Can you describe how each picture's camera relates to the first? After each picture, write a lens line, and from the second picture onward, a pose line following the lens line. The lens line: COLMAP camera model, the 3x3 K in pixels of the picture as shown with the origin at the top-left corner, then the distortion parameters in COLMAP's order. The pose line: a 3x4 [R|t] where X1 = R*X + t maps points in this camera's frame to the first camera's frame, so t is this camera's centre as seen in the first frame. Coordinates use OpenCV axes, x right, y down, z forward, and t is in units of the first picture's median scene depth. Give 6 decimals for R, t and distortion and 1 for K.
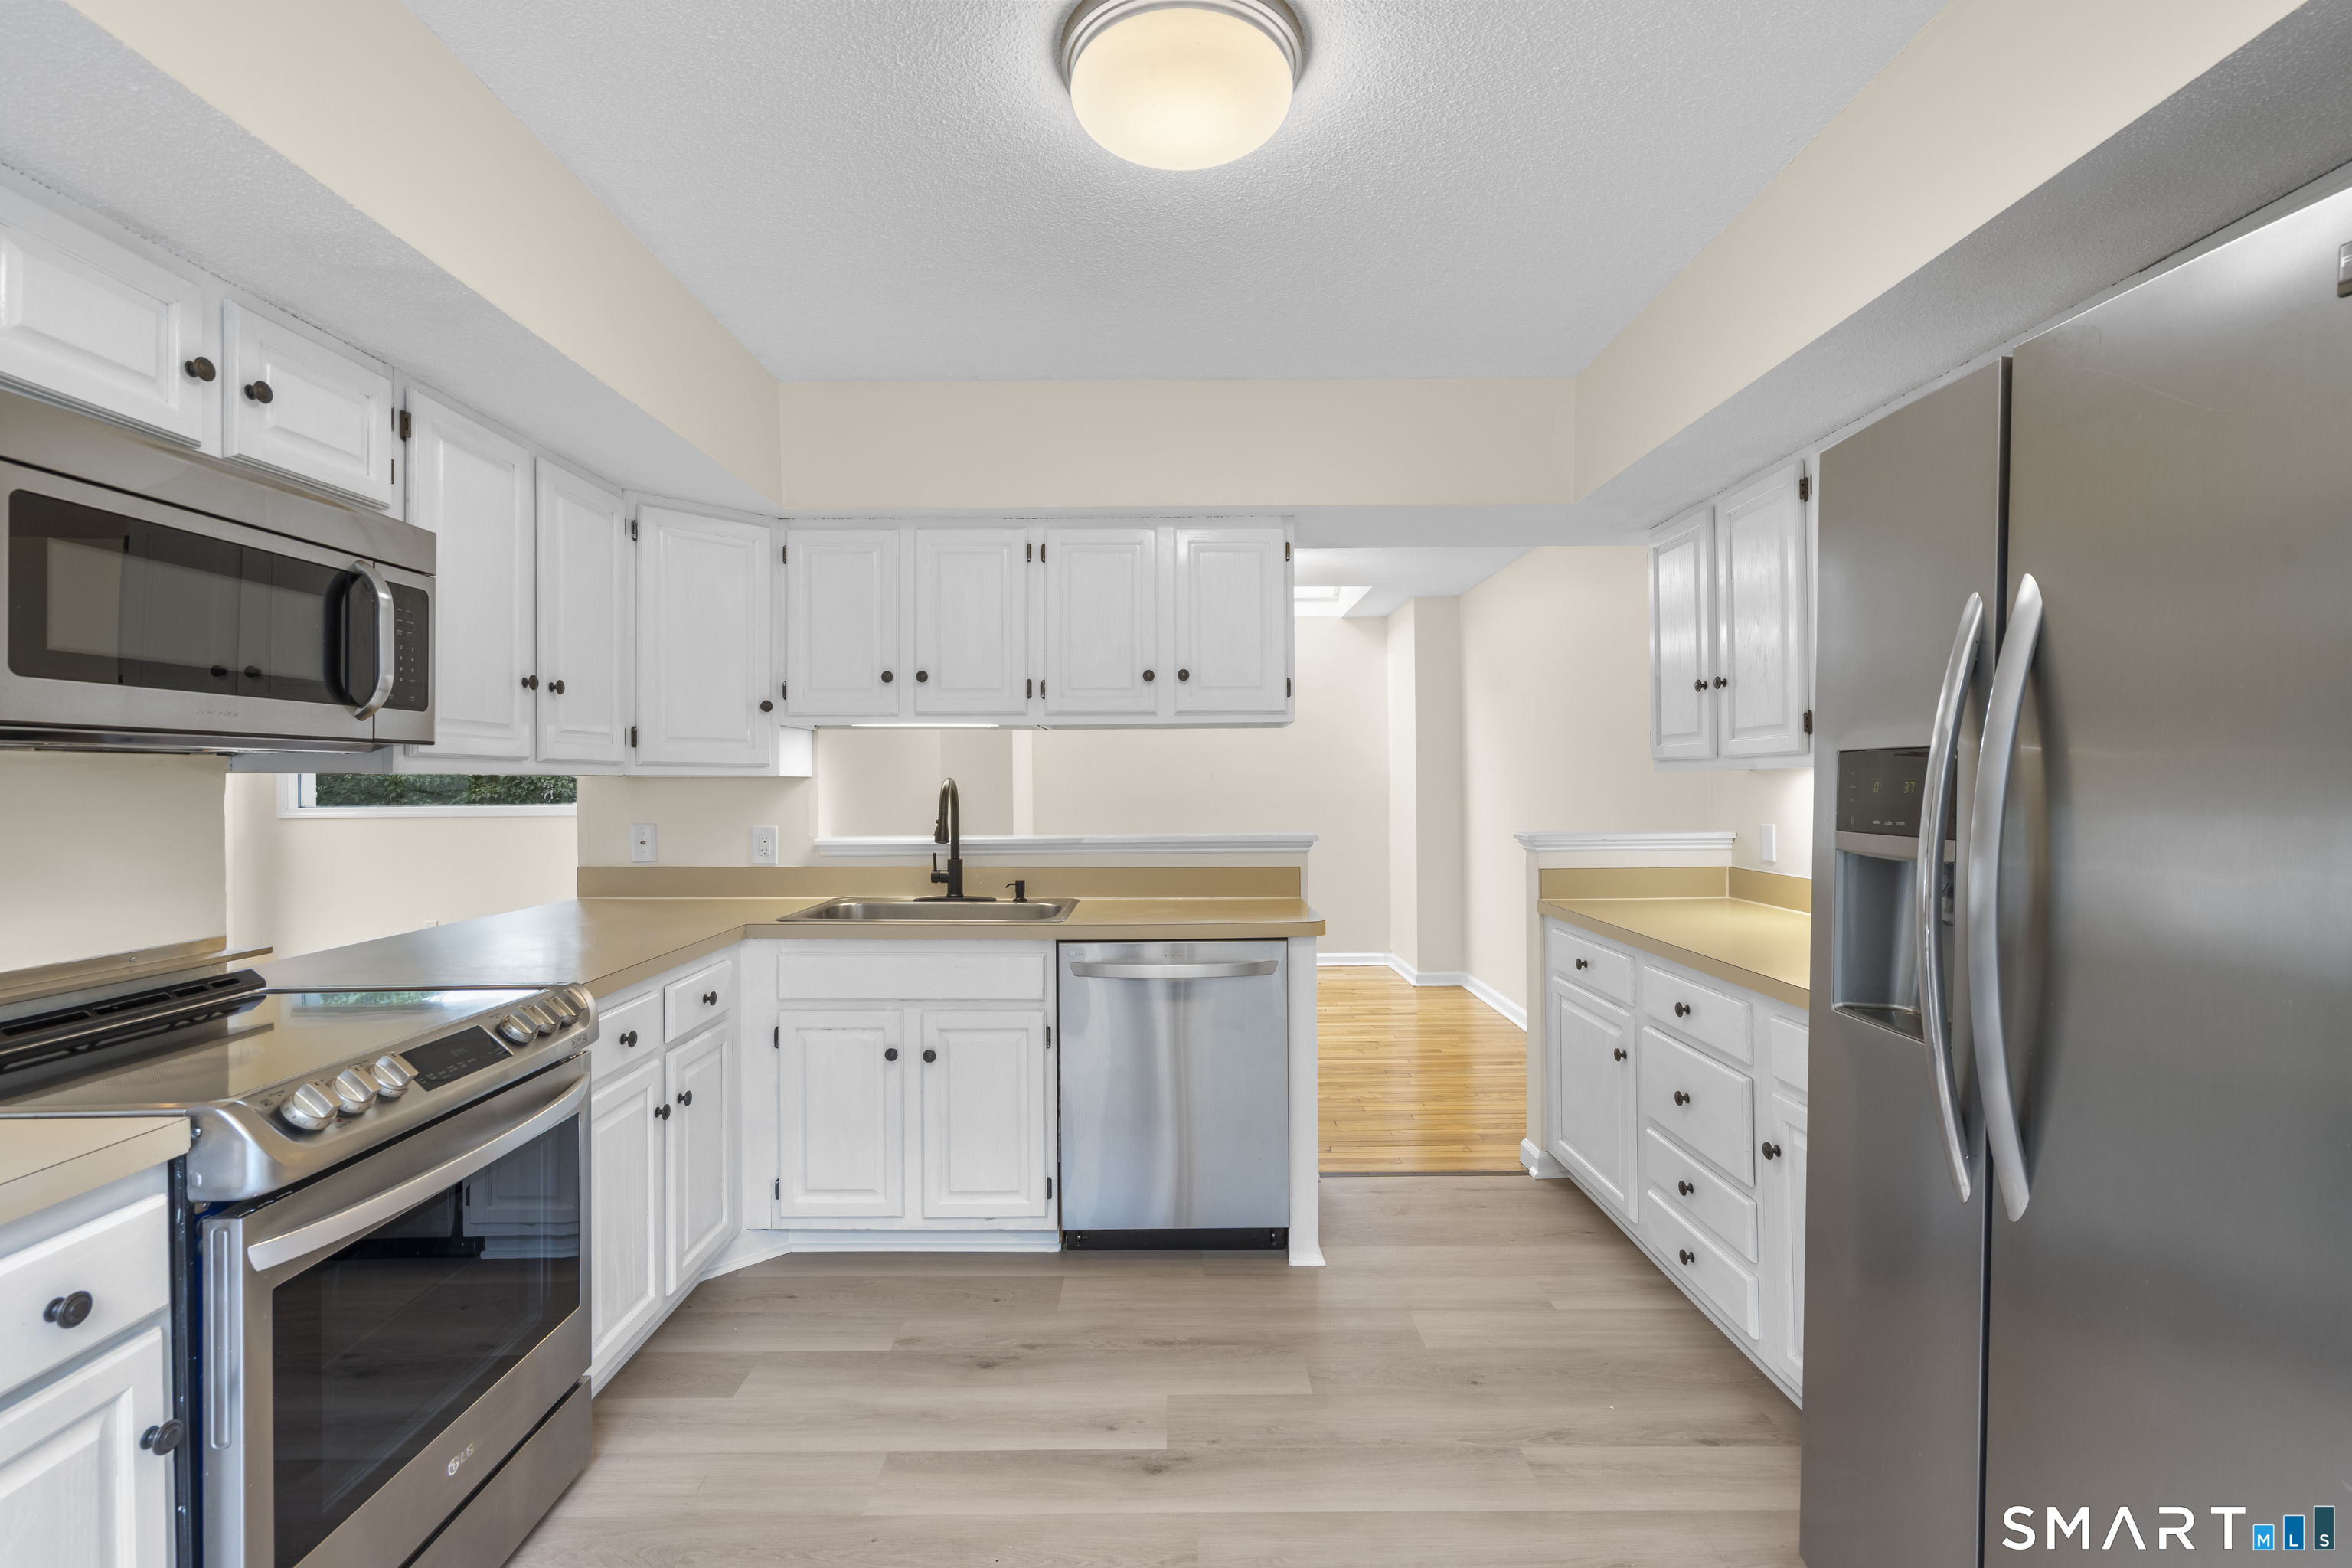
lens RADIAL K [[1056.8, 0, 1171.5], [0, 1056.8, 776.3], [0, 0, 1]] dist [0.000610, -0.000006]
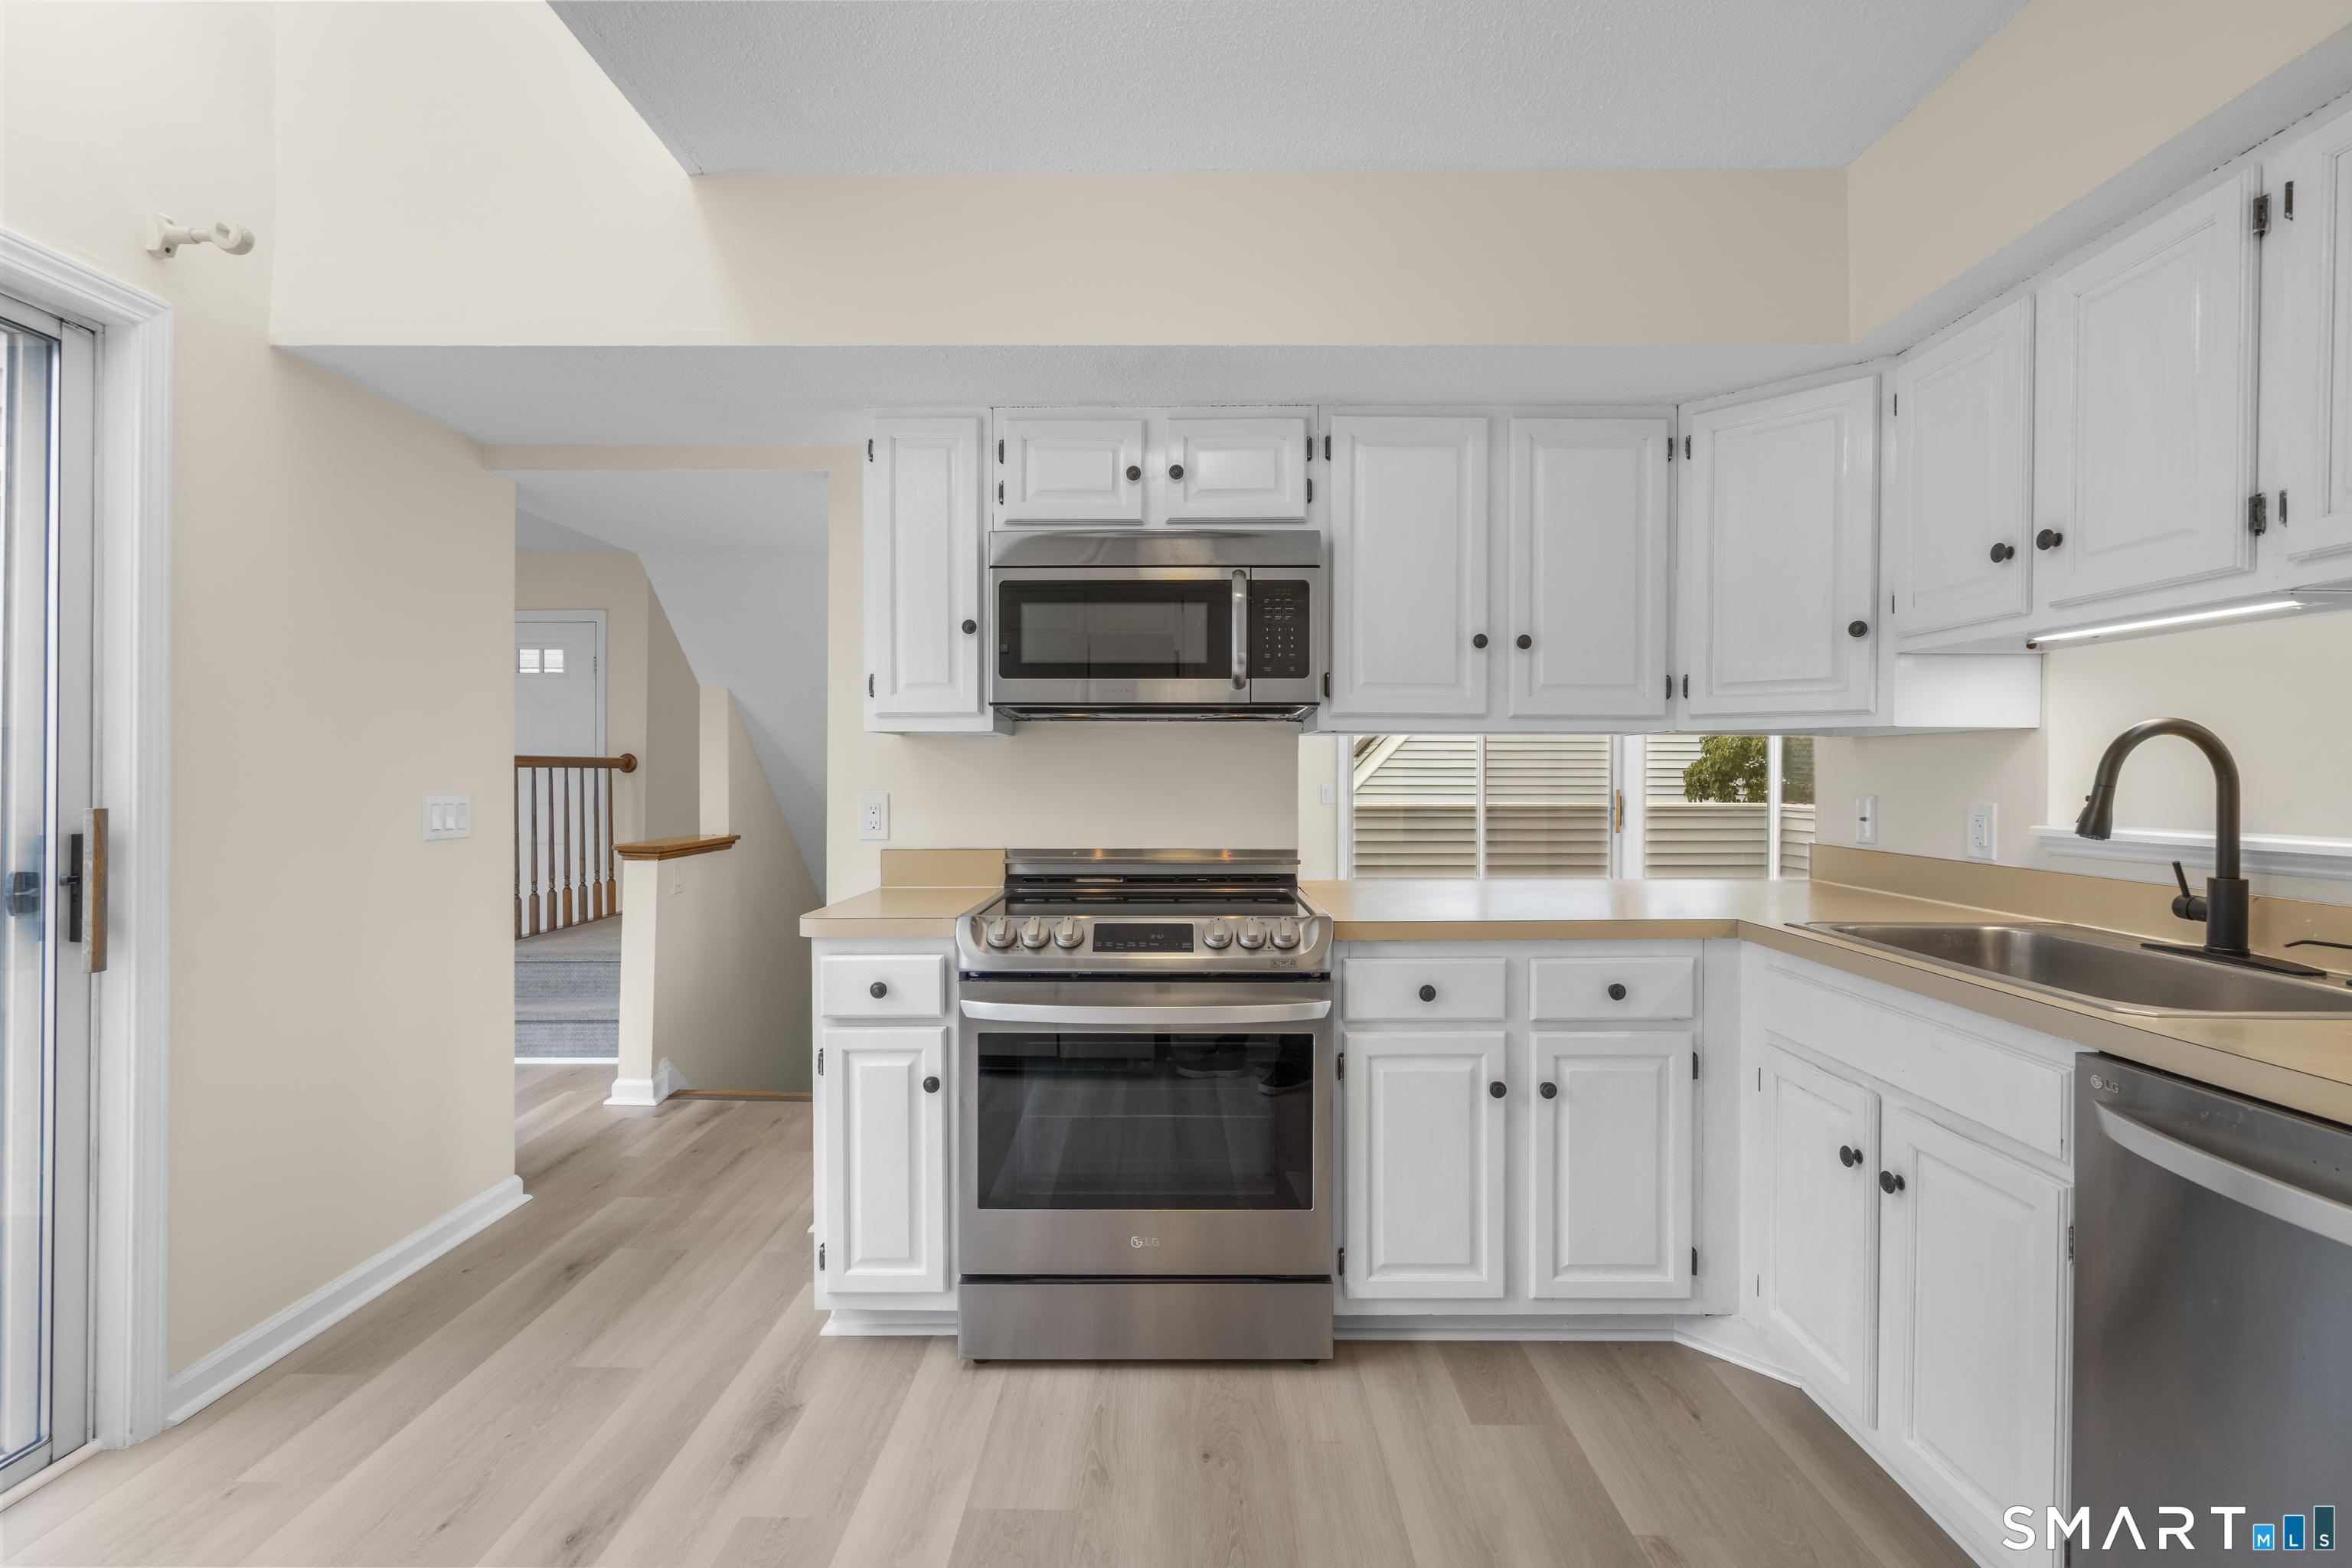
lens RADIAL K [[1056.8, 0, 1171.5], [0, 1056.8, 776.3], [0, 0, 1]] dist [0.000610, -0.000006]
pose [[-0.012591, 0.005984, -0.999903, 0.439745], [0.000920, 0.999982, 0.005973, 0.036929], [0.999920, -0.000845, -0.012597, 0.712964]]
